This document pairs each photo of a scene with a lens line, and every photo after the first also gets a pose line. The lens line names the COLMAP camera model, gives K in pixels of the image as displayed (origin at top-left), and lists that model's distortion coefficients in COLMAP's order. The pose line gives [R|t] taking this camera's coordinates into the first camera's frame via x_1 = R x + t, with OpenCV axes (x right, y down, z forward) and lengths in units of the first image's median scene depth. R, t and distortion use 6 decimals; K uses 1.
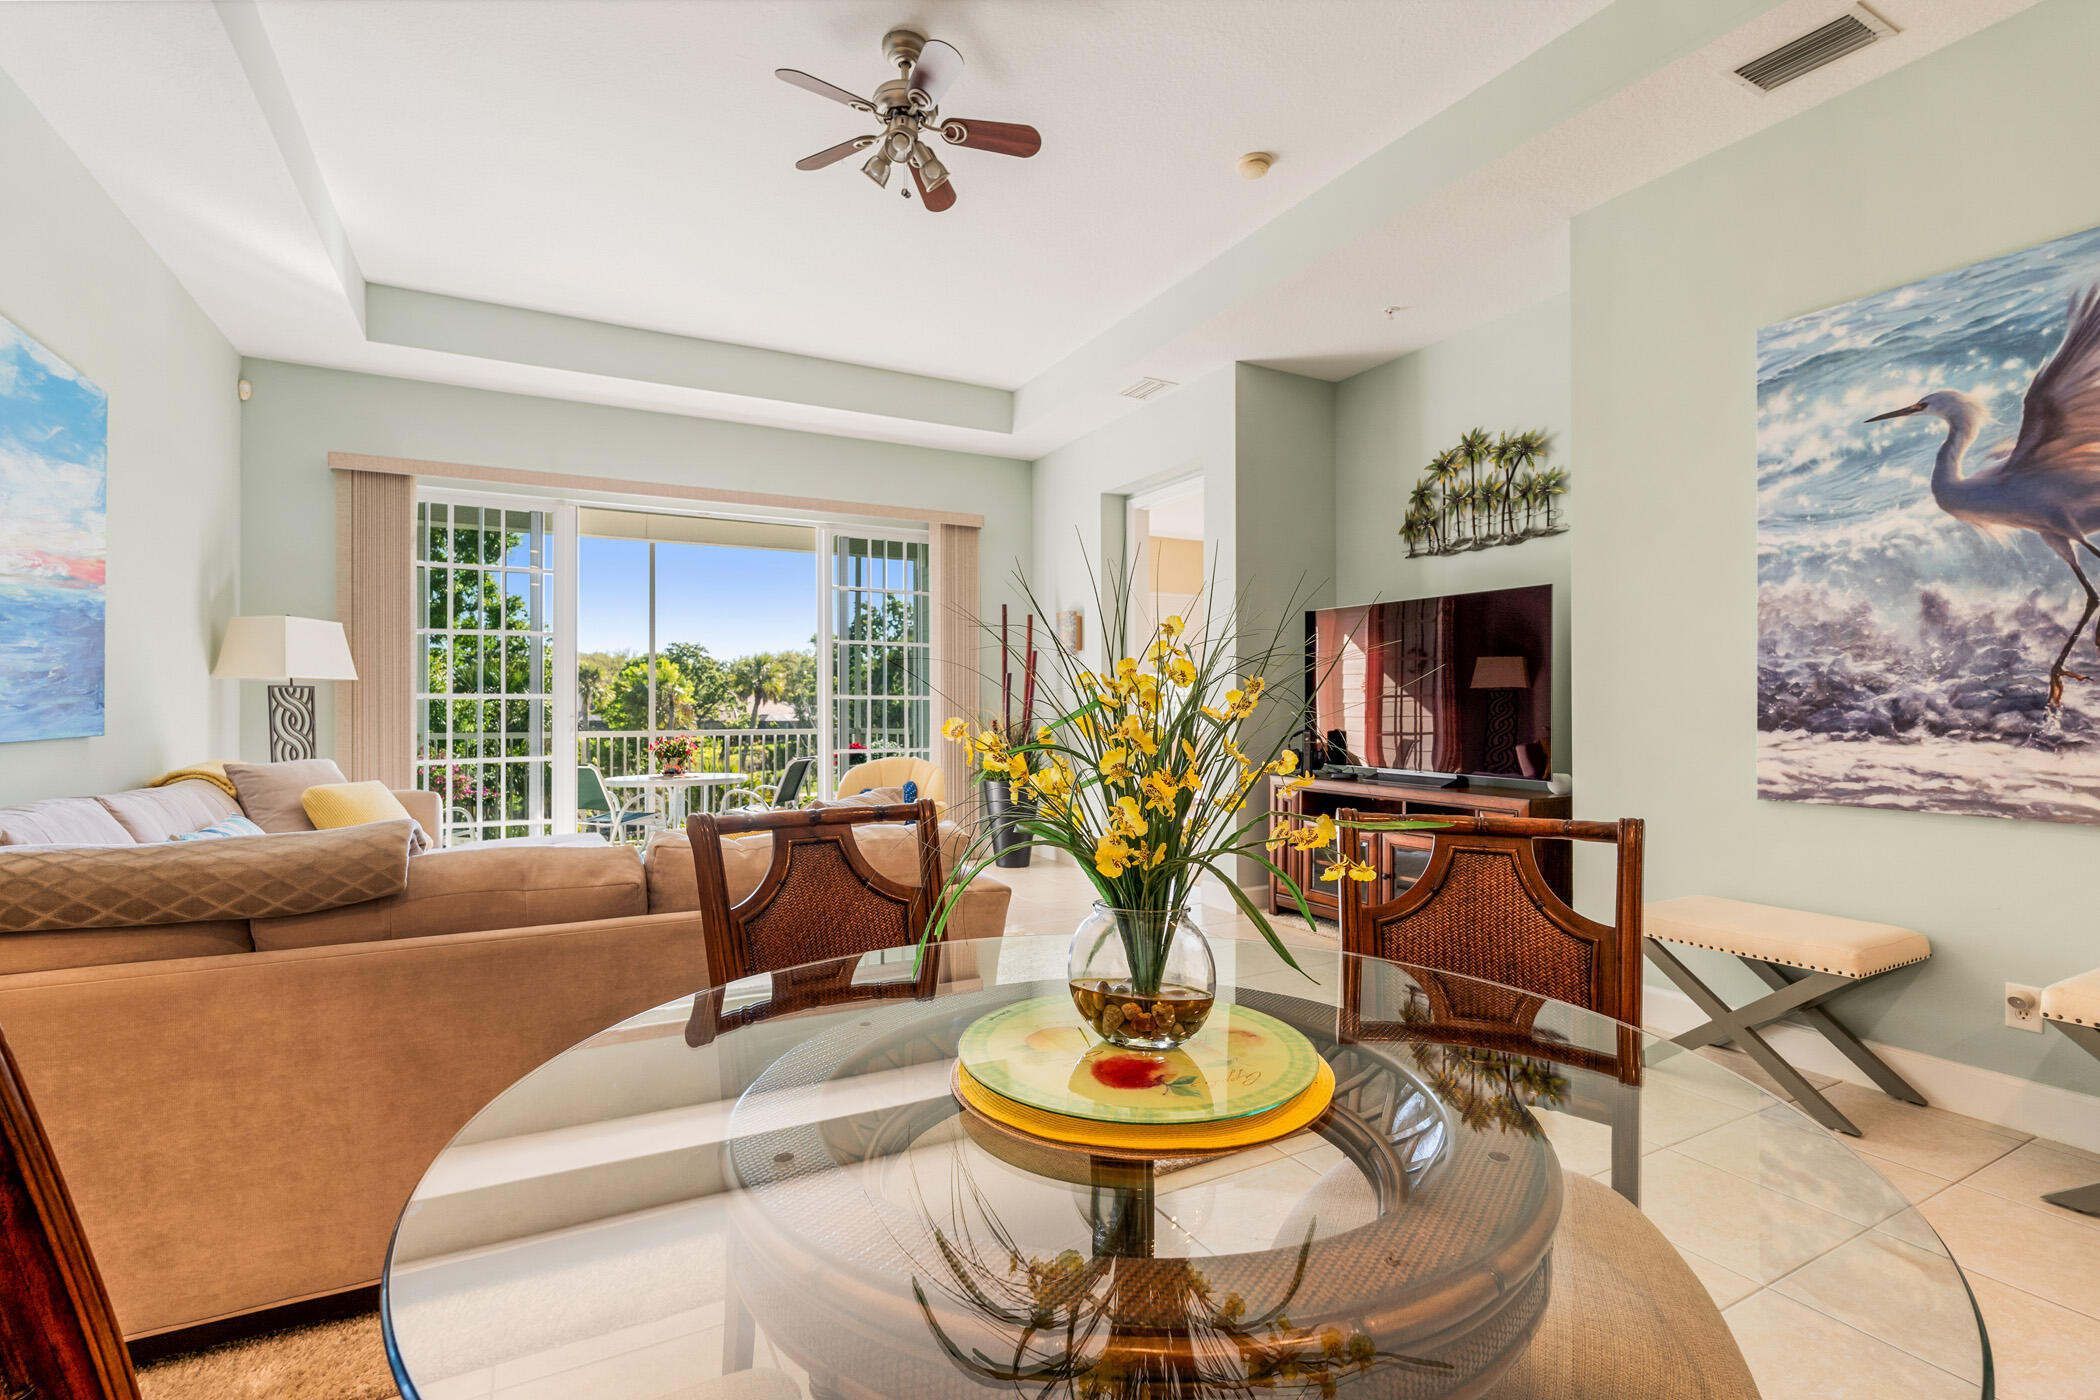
lens RADIAL K [[969.4, 0, 1055.5], [0, 969.4, 701.4], [0, 0, 1]] dist [-0.001760, 0.000195]
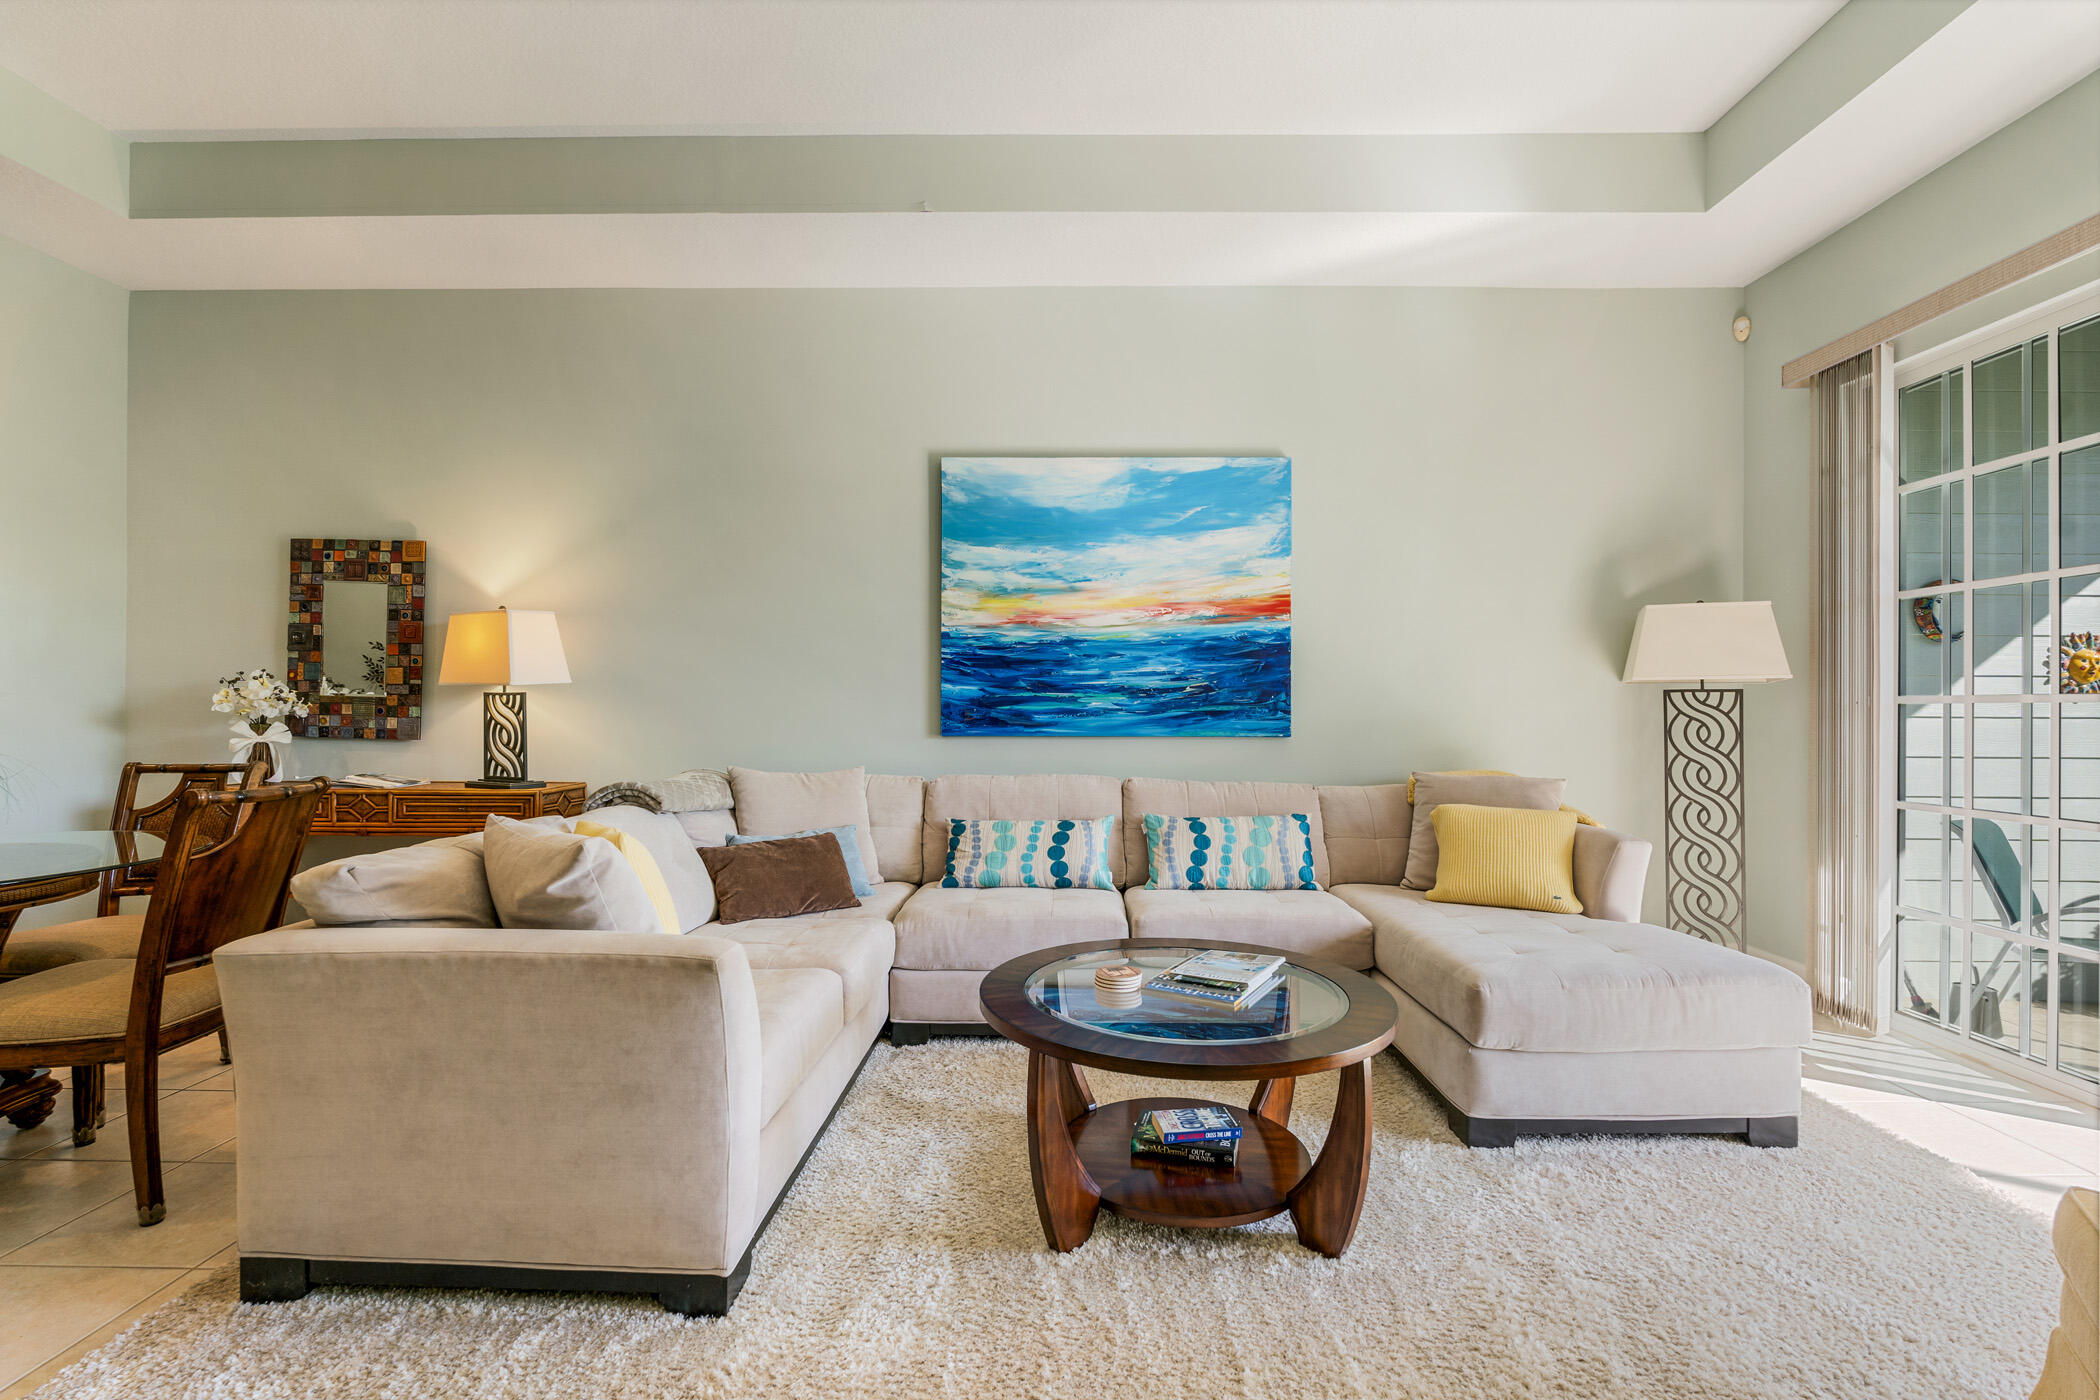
lens RADIAL K [[921.1, 0, 1052.5], [0, 921.1, 707.9], [0, 0, 1]] dist [-0.005312, 0.000592]
pose [[-0.485530, -0.002815, -0.874215, 0.141199], [0.000446, 0.999994, -0.003467, 0.001651], [0.874220, -0.002073, -0.485526, 1.017314]]
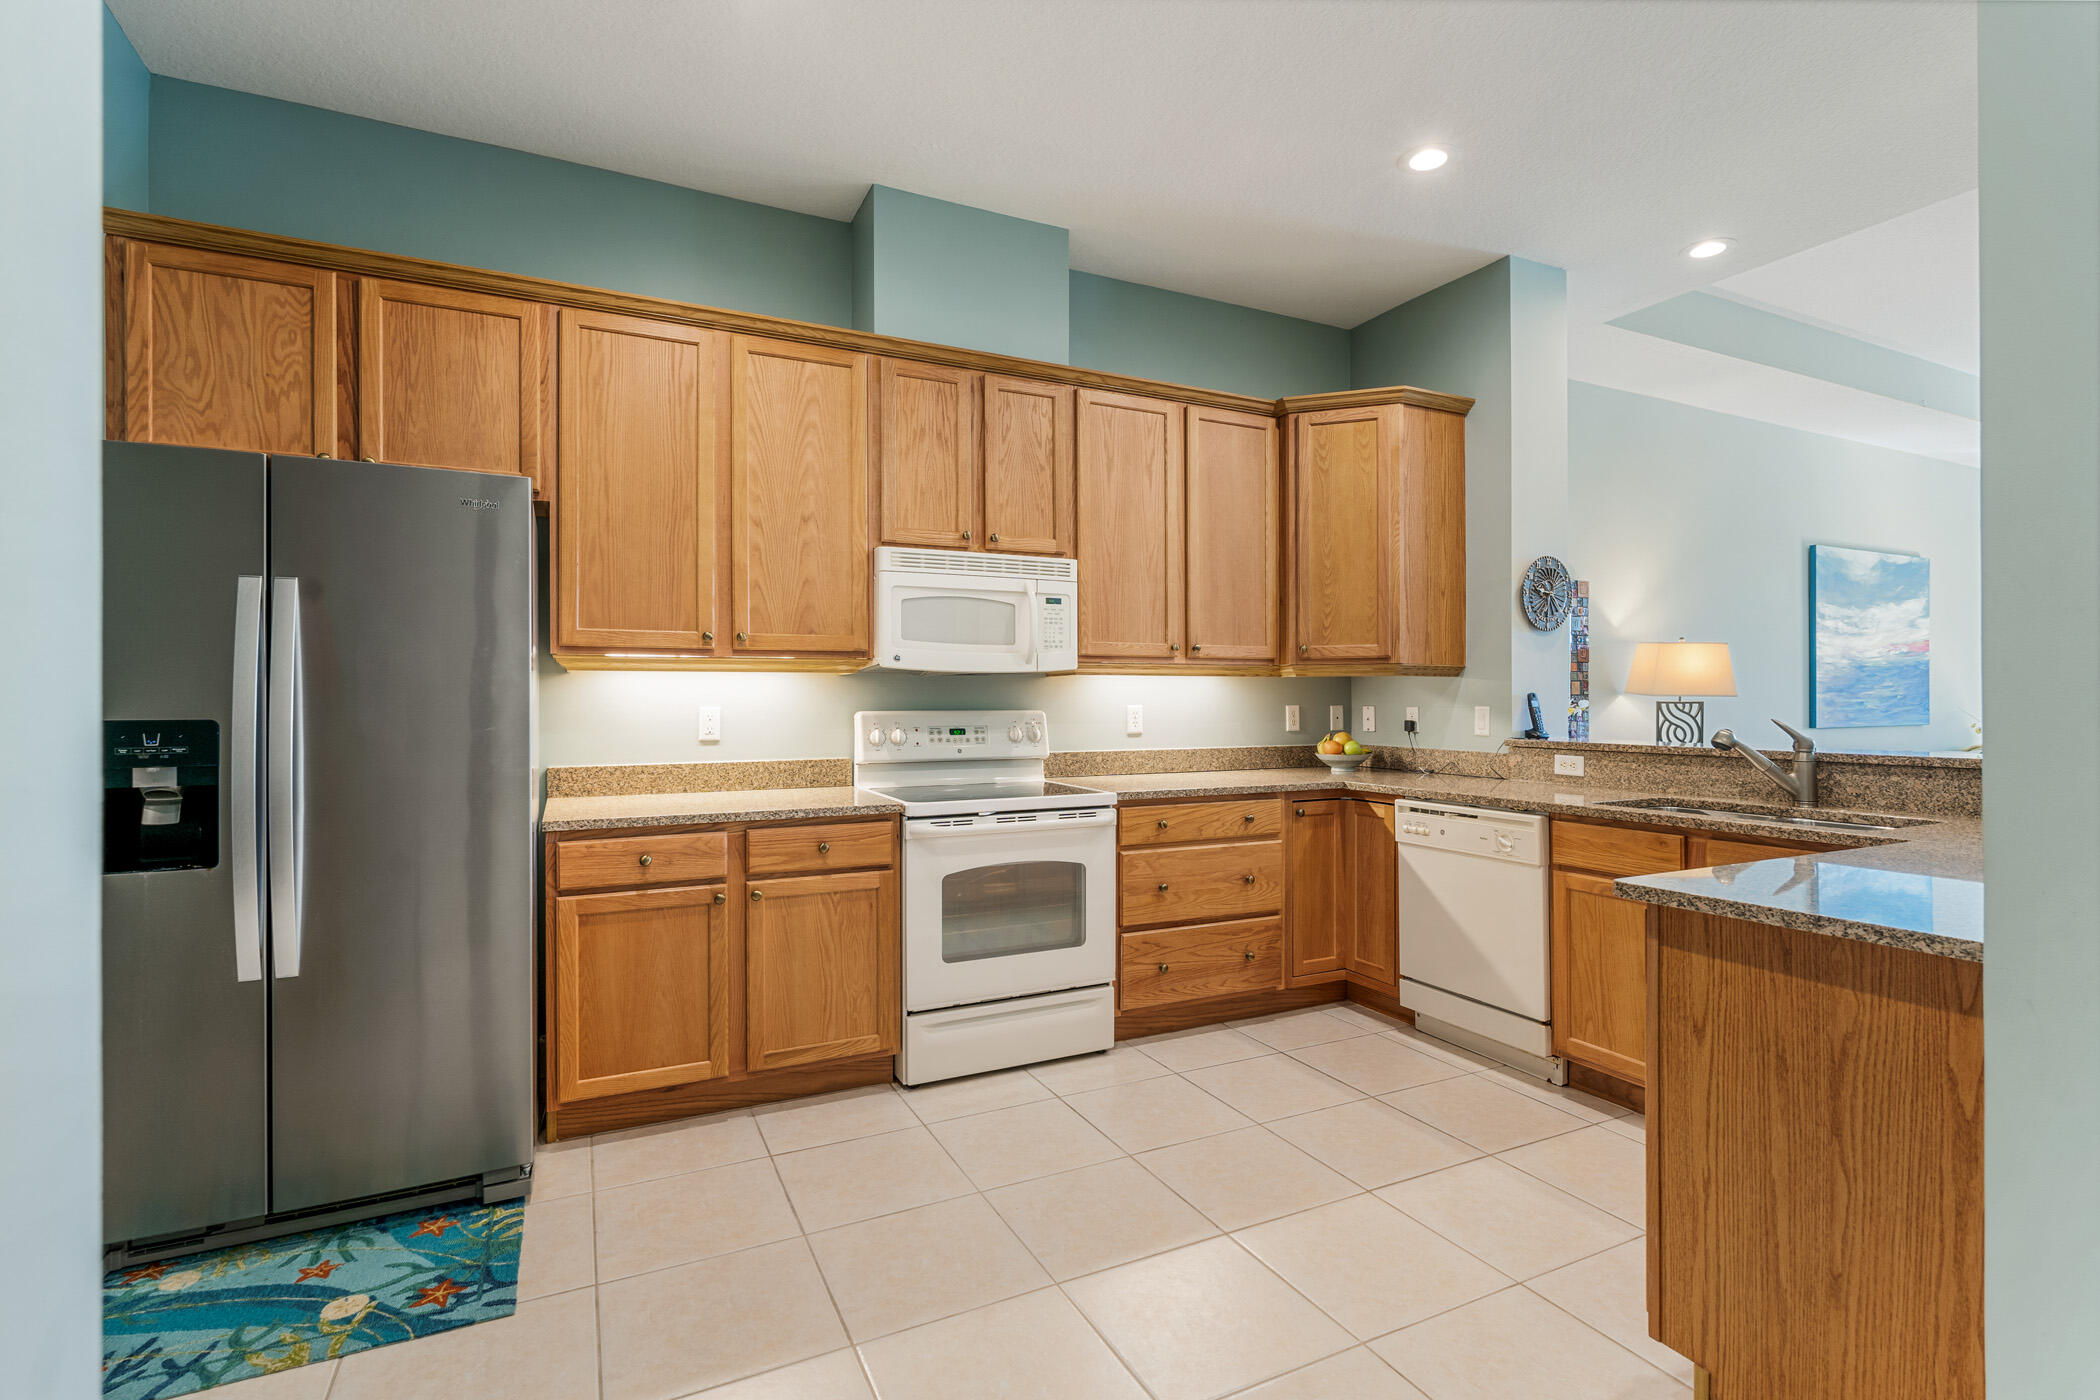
lens RADIAL K [[979.0, 0, 1055.3], [0, 979.0, 699.1], [0, 0, 1]] dist [-0.002385, 0.000061]
pose [[-0.035716, -0.001154, -0.999361, 0.909533], [0.007173, 0.999973, -0.001411, -0.023131], [0.999336, -0.007219, -0.035707, -0.614409]]
